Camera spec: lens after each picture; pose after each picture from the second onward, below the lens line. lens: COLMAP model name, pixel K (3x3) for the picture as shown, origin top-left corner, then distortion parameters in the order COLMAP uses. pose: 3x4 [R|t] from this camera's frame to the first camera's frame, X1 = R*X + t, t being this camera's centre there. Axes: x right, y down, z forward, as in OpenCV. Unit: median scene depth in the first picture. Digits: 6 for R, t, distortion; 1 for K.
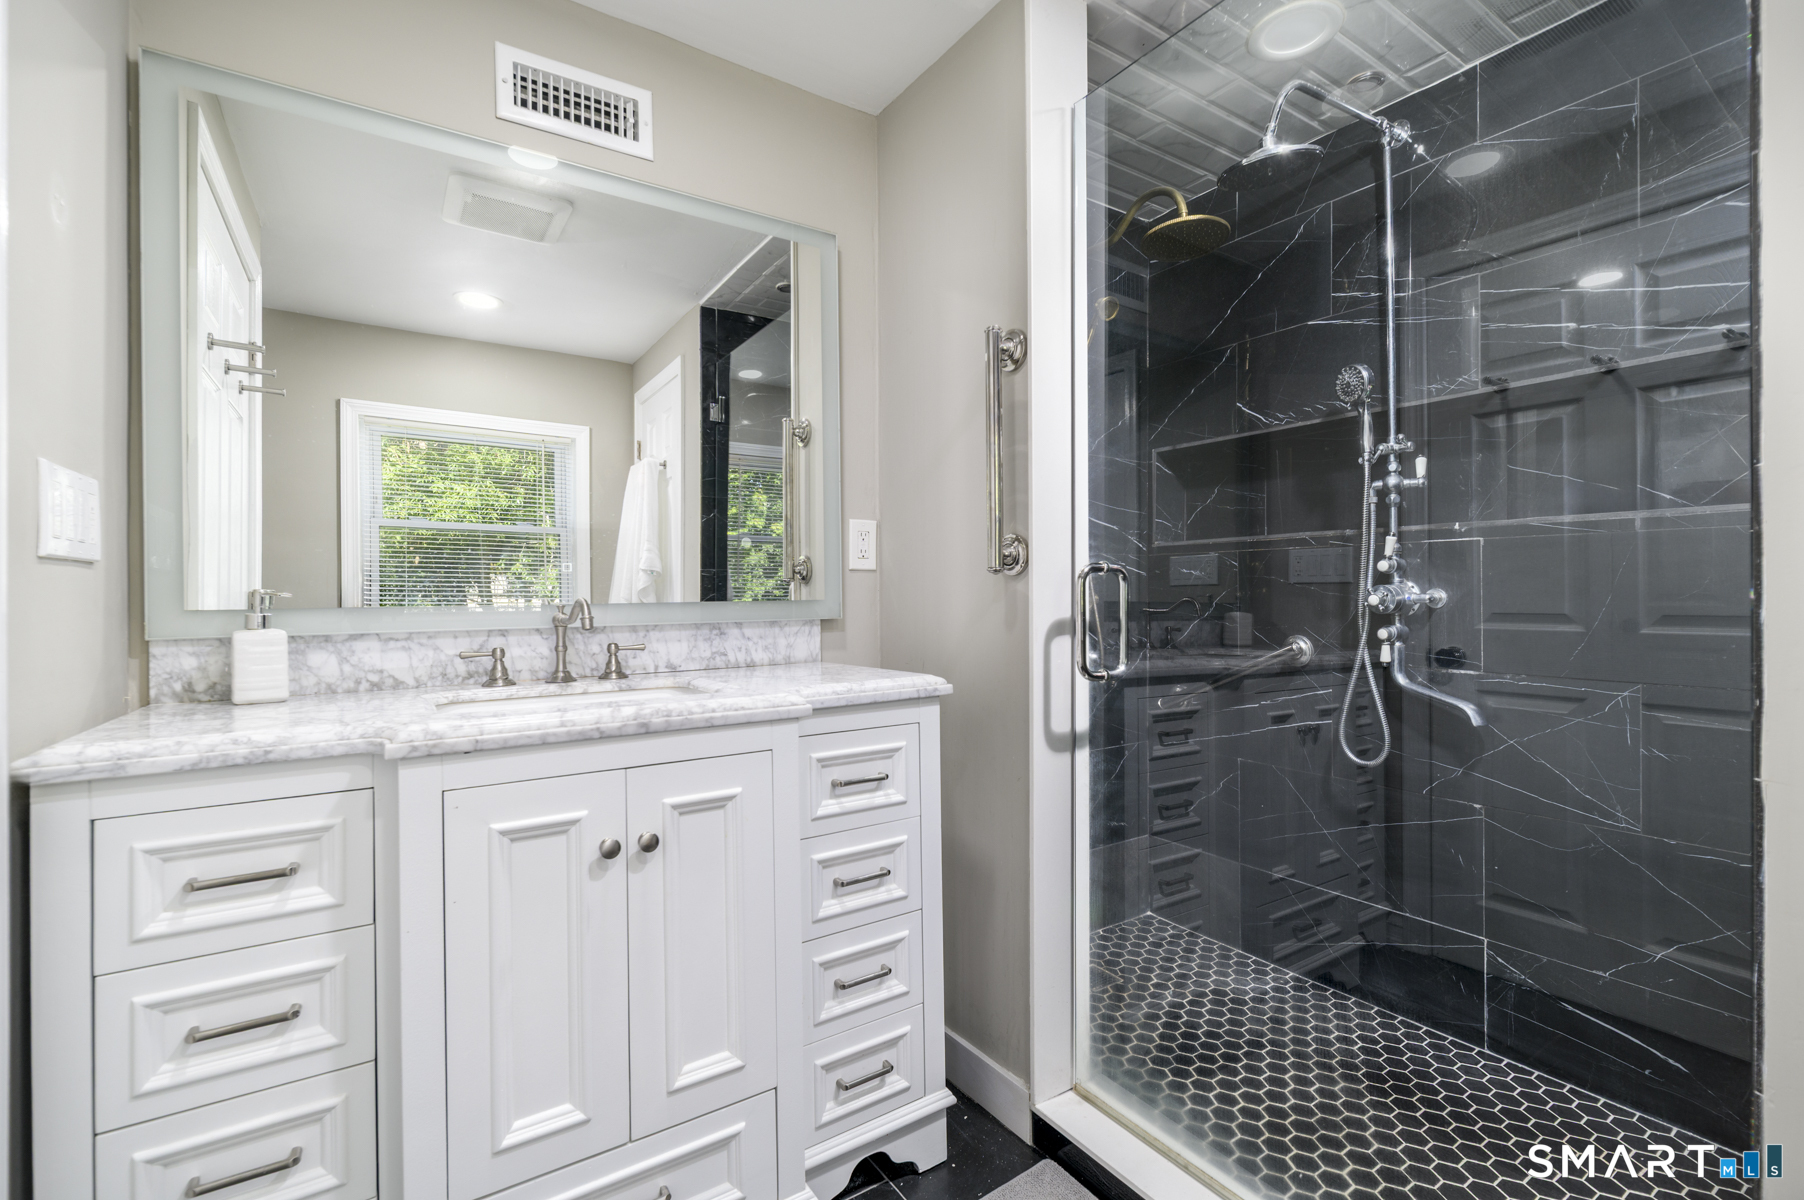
lens RADIAL K [[792.1, 0, 899.3], [0, 792.1, 596.7], [0, 0, 1]] dist [-0.000072, -0.000729]
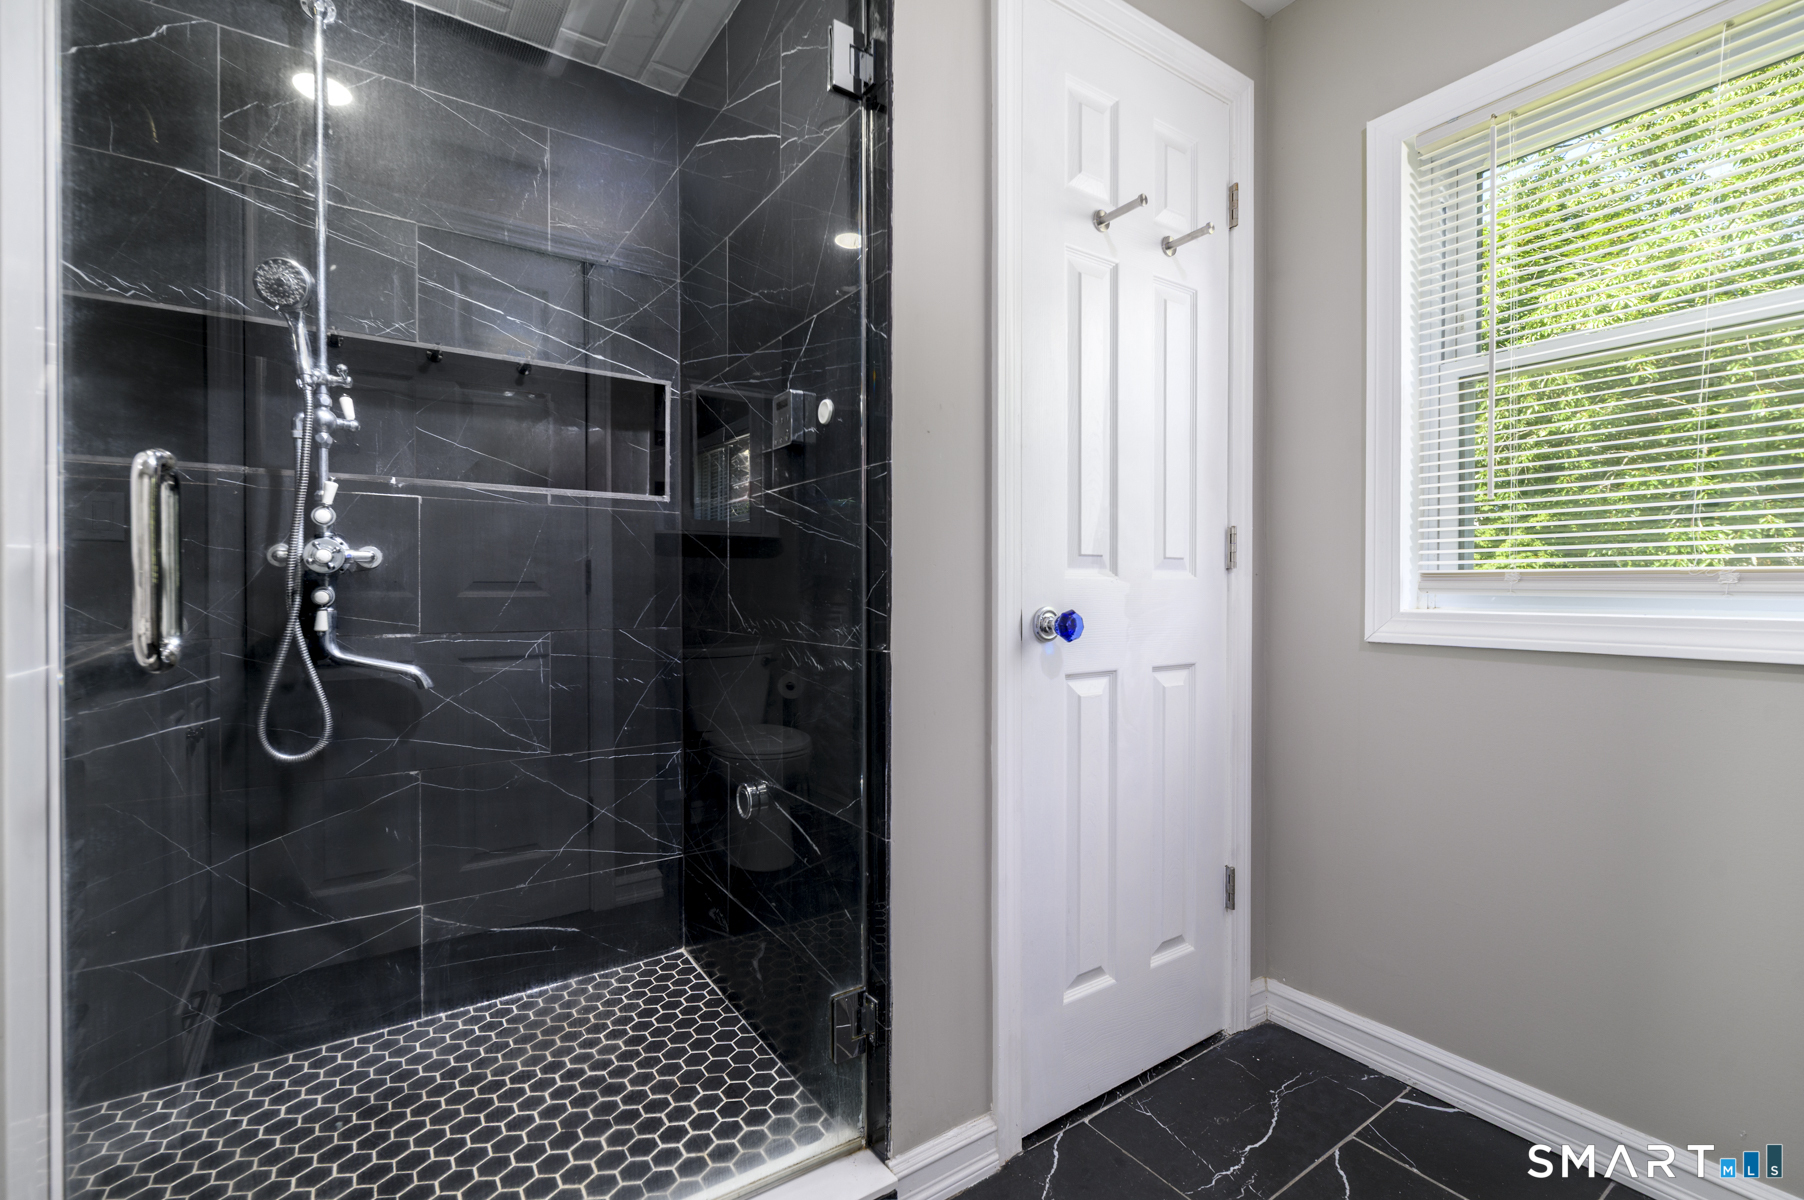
lens RADIAL K [[792.1, 0, 899.8], [0, 792.1, 597.2], [0, 0, 1]] dist [-0.000072, -0.000729]
pose [[-0.007256, -0.007268, 0.999947, -0.230680], [0.000519, 0.999973, 0.007272, 0.040847], [-0.999974, 0.000572, -0.007252, 0.394193]]
